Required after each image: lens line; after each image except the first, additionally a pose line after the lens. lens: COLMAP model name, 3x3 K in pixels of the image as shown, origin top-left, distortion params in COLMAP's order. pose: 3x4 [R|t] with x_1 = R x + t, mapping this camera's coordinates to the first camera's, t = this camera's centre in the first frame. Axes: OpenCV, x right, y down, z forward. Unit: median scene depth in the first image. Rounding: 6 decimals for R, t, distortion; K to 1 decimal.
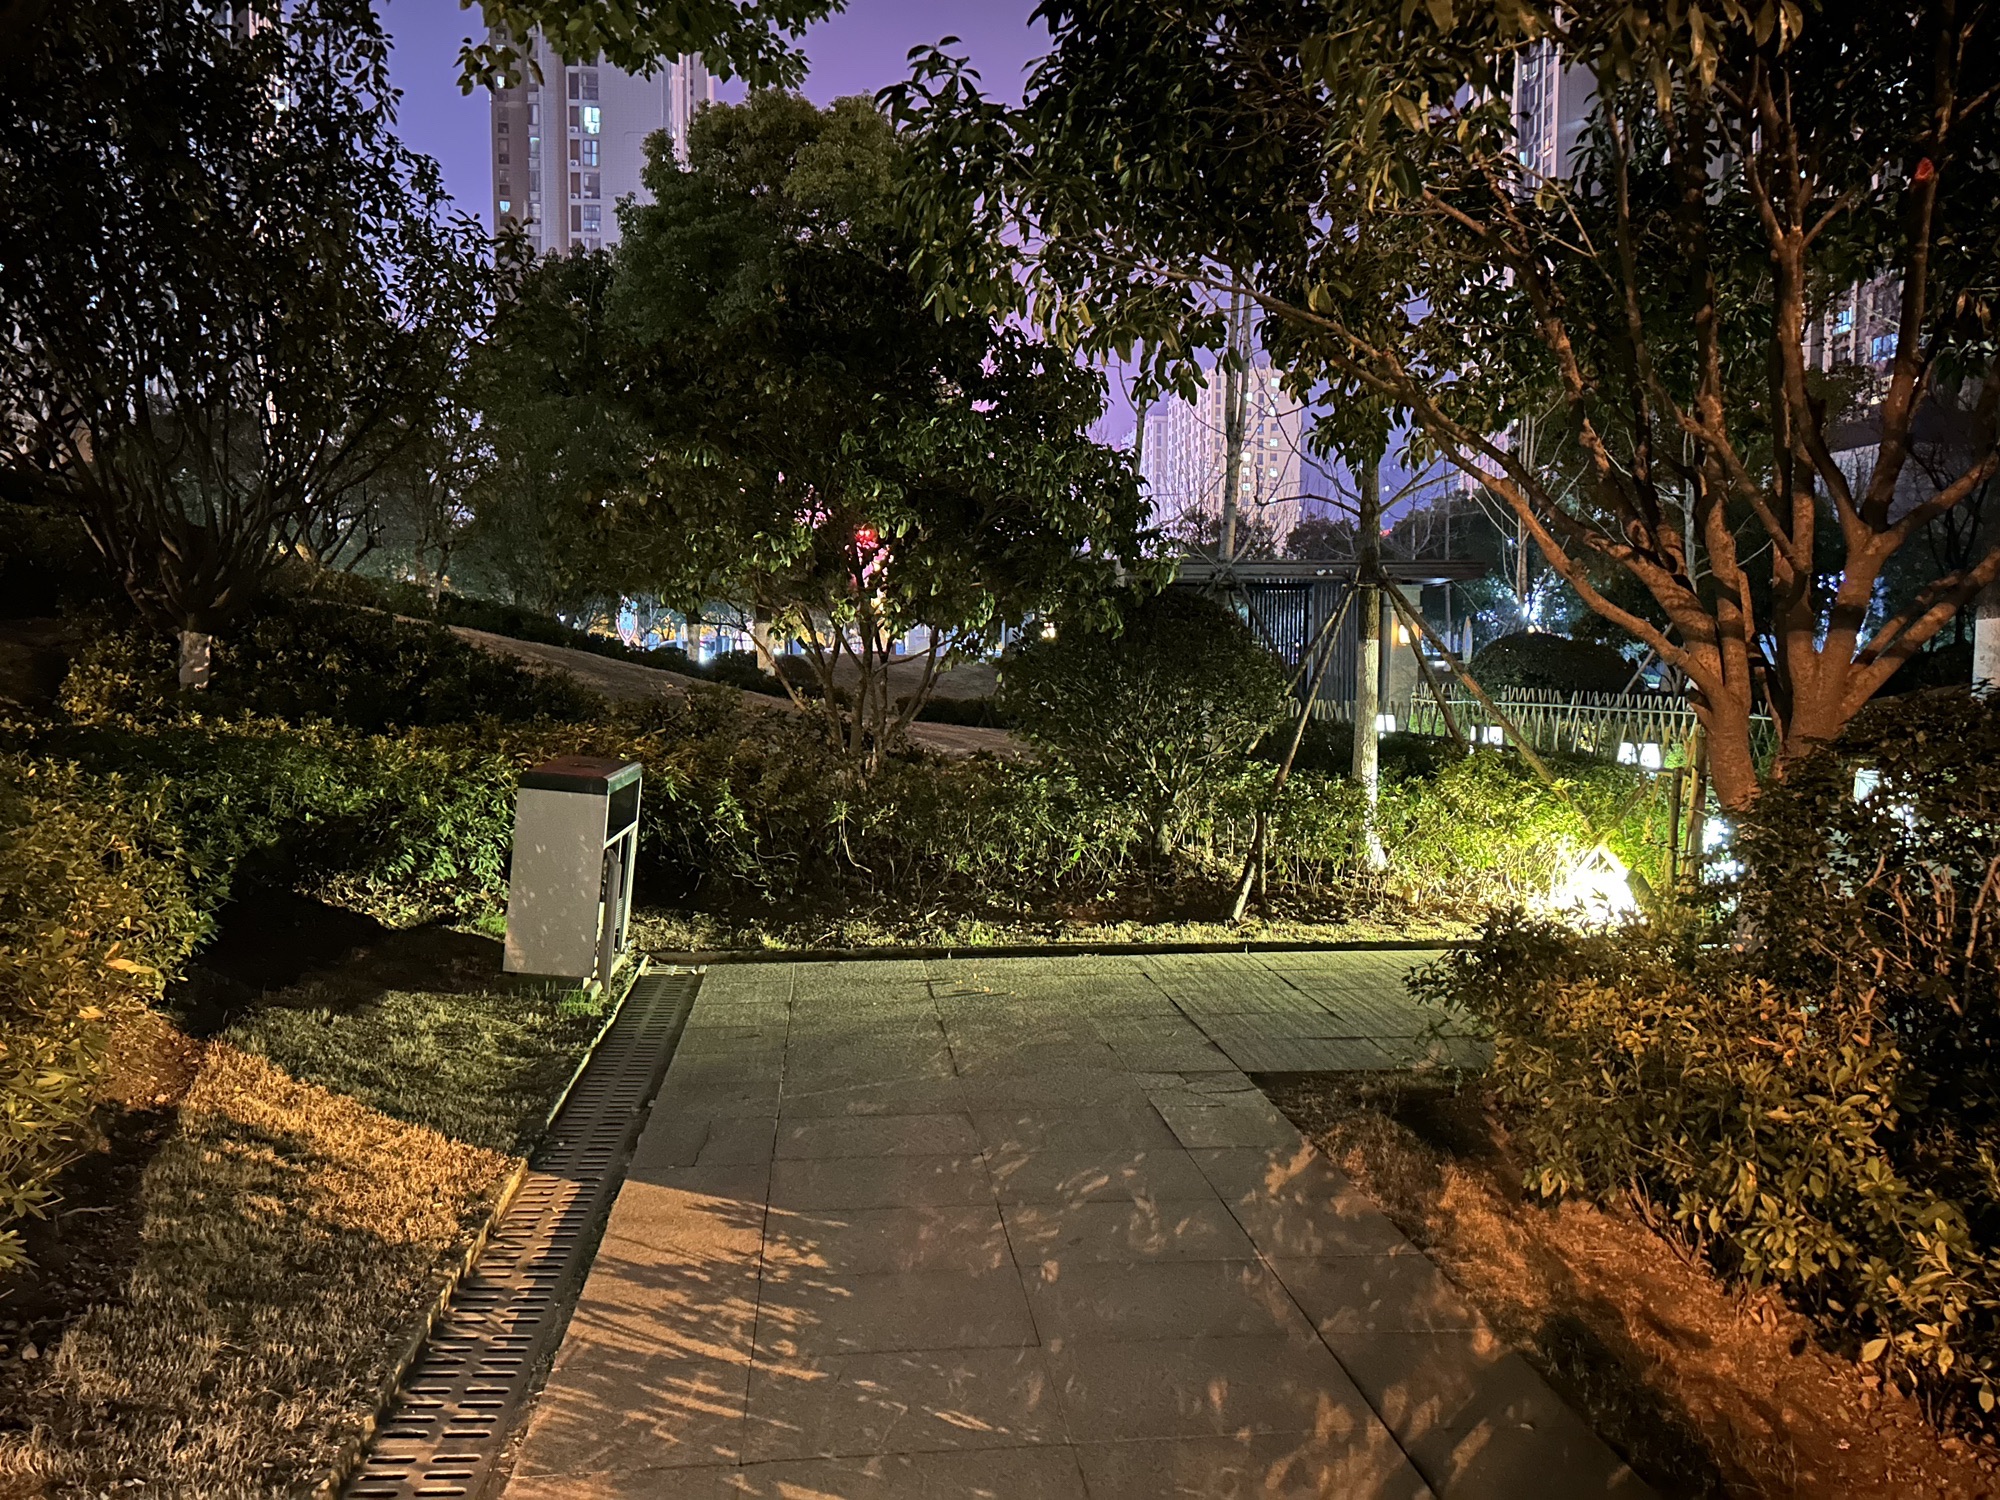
lens RADIAL K [[1526.1, 0, 1000.0], [0, 1526.1, 749.3], [0, 0, 1]] dist [-0.016181, -0.005601]
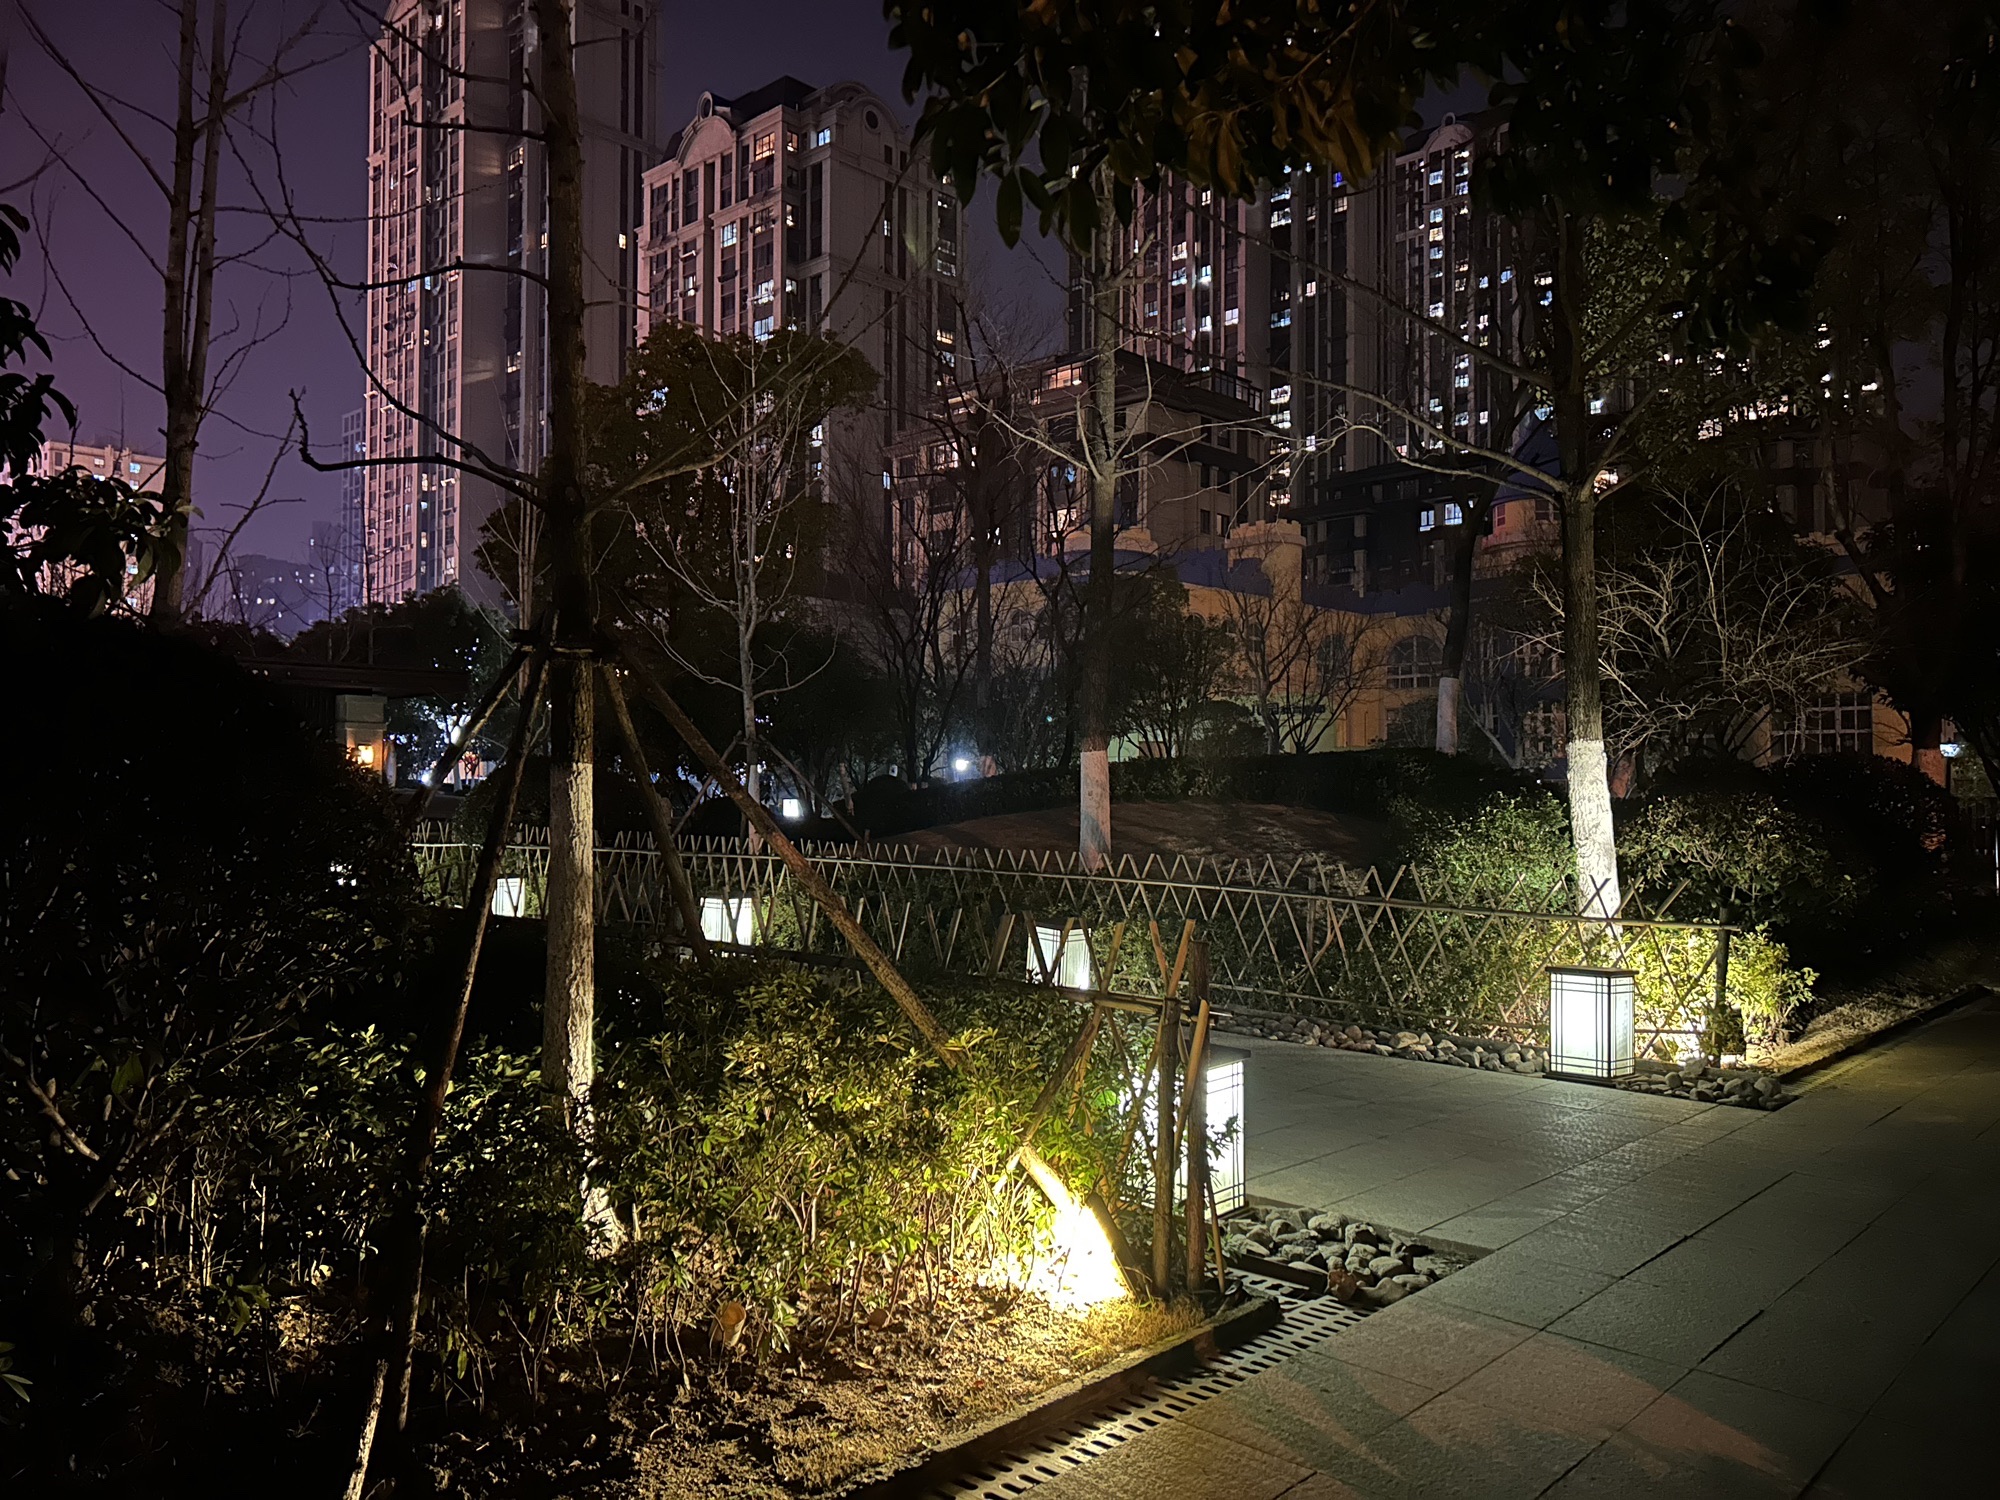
lens RADIAL K [[1526.1, 0, 996.3], [0, 1526.1, 745.1], [0, 0, 1]] dist [-0.016181, -0.005601]
pose [[0.767798, 0.018082, 0.640437, 0.019892], [0.037264, 0.996649, -0.072814, -0.019322], [-0.639607, 0.079771, 0.764552, 0.288589]]
